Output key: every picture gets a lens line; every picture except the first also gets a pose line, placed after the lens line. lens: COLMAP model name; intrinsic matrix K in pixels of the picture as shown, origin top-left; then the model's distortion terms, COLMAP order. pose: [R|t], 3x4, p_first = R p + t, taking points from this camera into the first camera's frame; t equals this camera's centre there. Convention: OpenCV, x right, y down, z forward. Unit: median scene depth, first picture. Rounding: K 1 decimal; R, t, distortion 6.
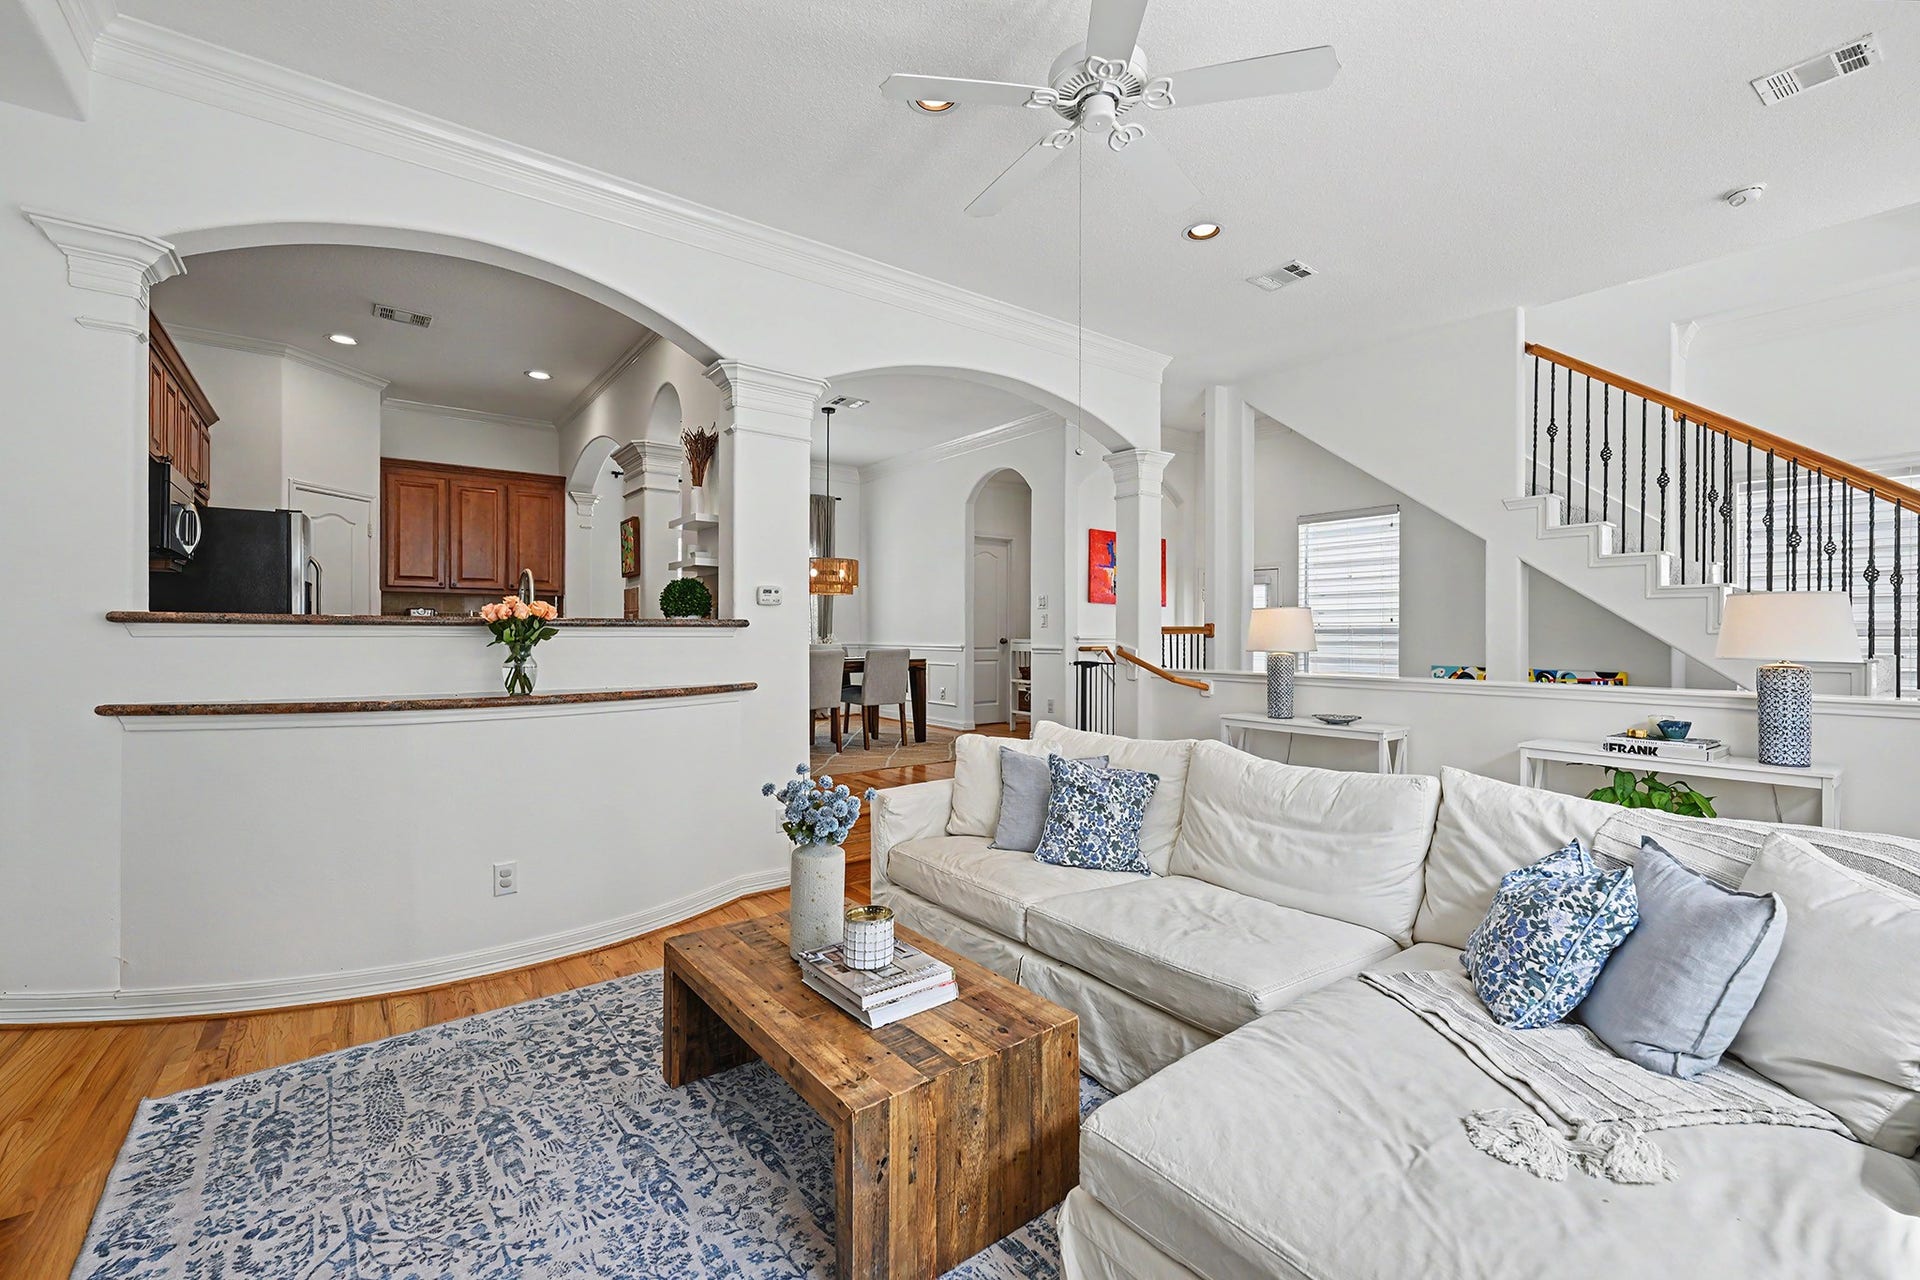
lens RADIAL K [[821.6, 0, 969.5], [0, 821.6, 632.8], [0, 0, 1]] dist [0.001342, 0.000379]
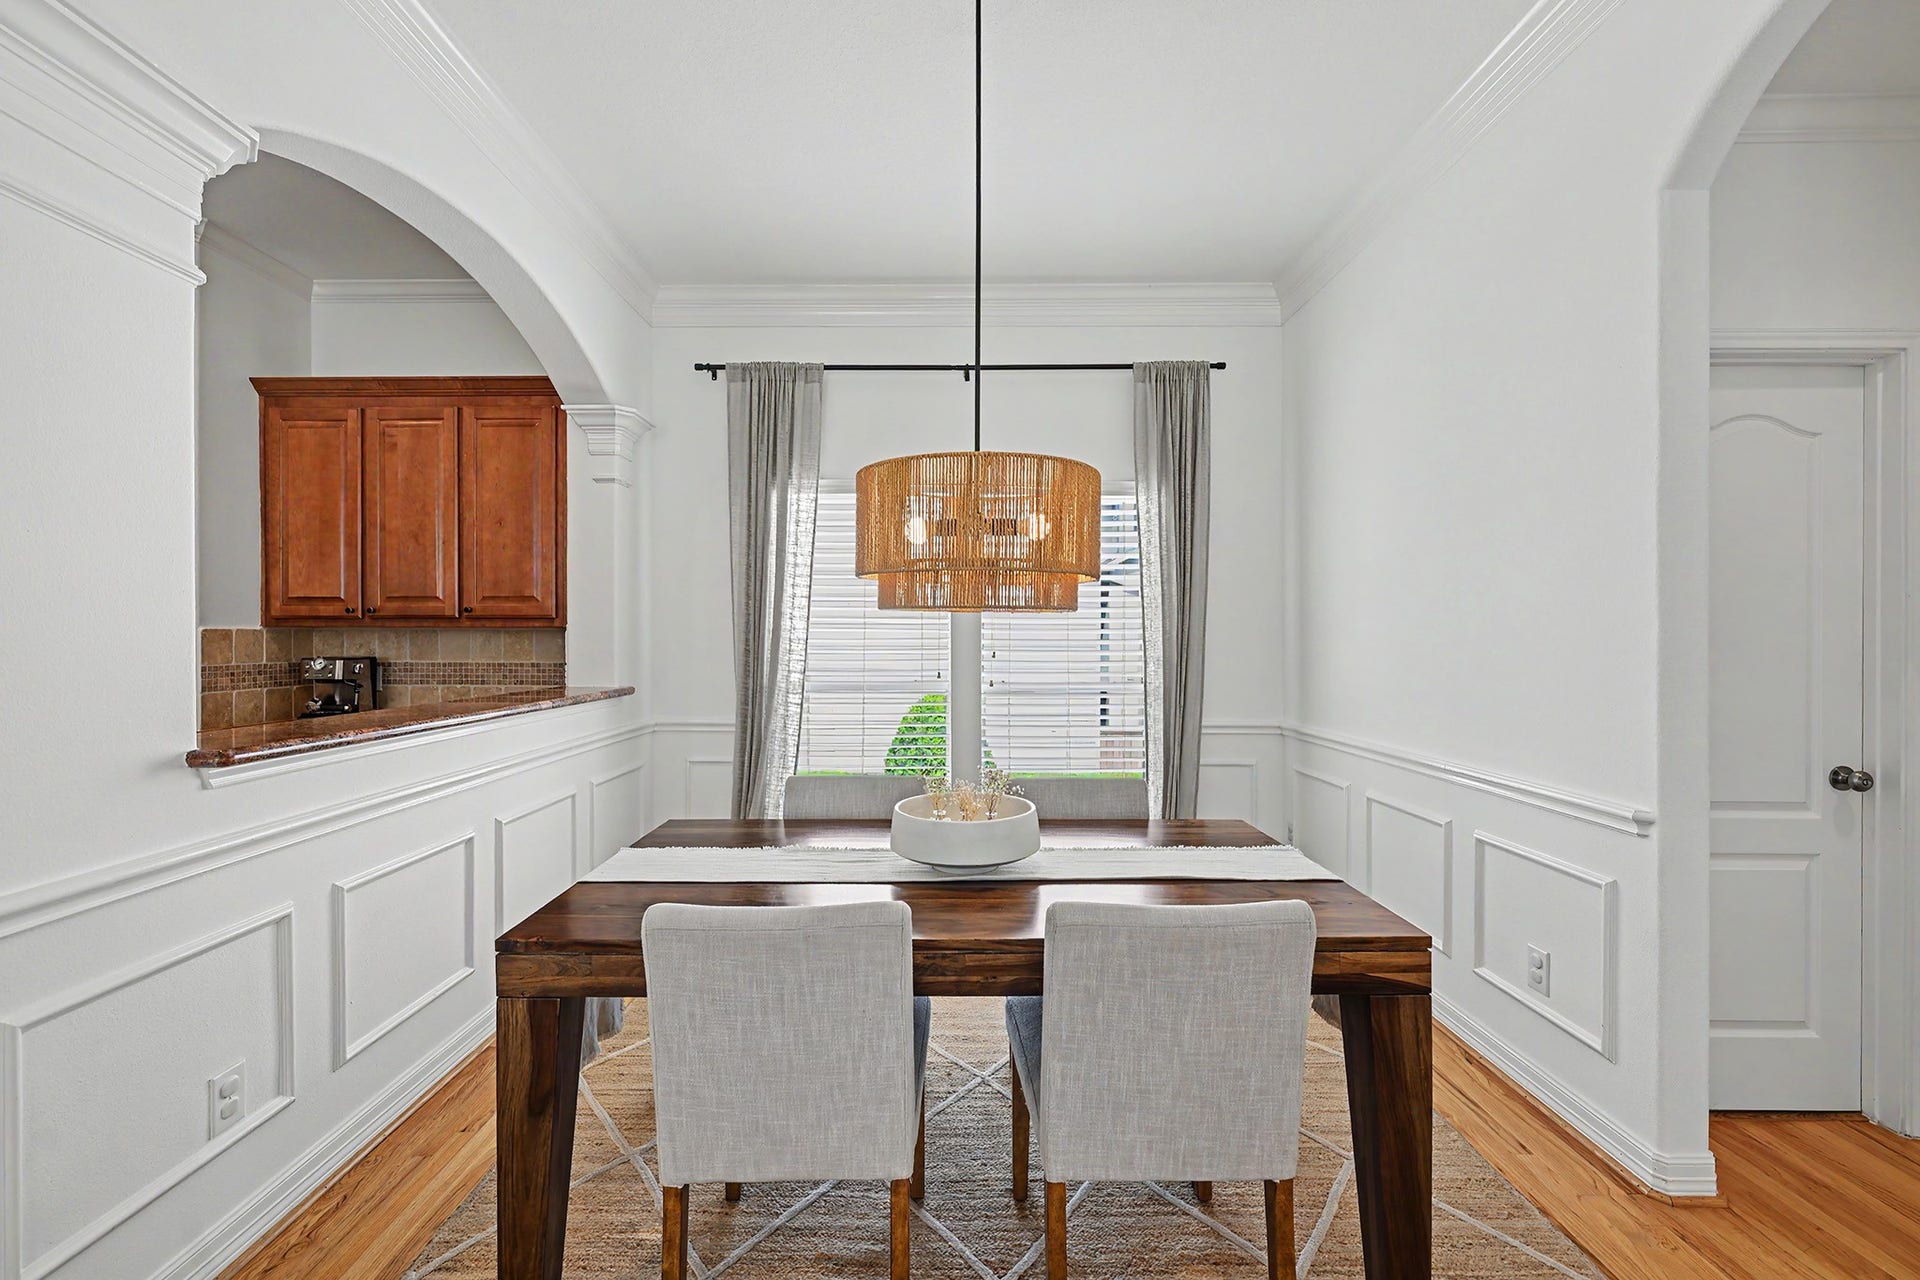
lens RADIAL K [[821.6, 0, 969.5], [0, 821.6, 632.8], [0, 0, 1]] dist [0.001342, 0.000379]
pose [[0.801421, -0.007581, -0.598053, -0.024100], [0.003984, 0.999965, -0.007338, -0.038405], [0.598087, 0.003498, 0.801423, 0.775807]]
